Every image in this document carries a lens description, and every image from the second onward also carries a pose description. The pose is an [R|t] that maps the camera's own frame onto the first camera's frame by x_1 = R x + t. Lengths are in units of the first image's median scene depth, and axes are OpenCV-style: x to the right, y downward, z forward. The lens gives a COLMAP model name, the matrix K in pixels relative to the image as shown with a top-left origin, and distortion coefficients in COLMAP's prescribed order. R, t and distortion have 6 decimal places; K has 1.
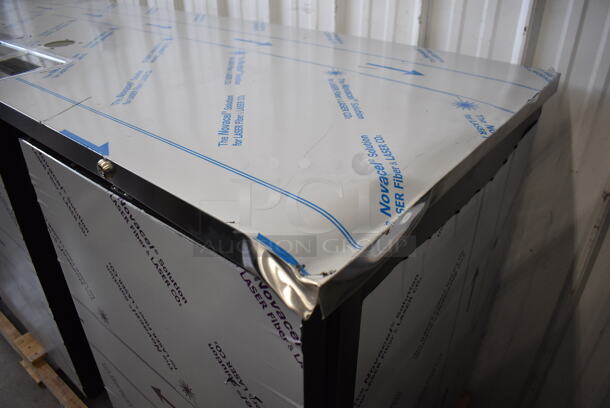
lens RADIAL K [[486.7, 0, 305.0], [0, 486.7, 204.0], [0, 0, 1]] dist [-0.092181, 0.002899]
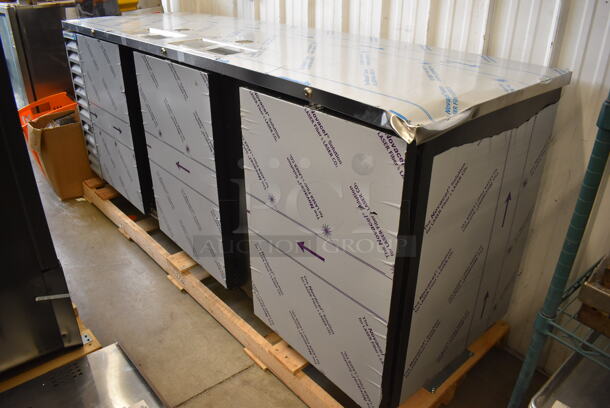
lens RADIAL K [[486.7, 0, 305.0], [0, 486.7, 204.0], [0, 0, 1]] dist [-0.092181, 0.002899]
pose [[0.984624, 0.086121, -0.151980, -0.056043], [-0.095054, 0.994086, -0.052517, 0.346717], [0.146558, 0.066156, 0.986987, -0.675551]]
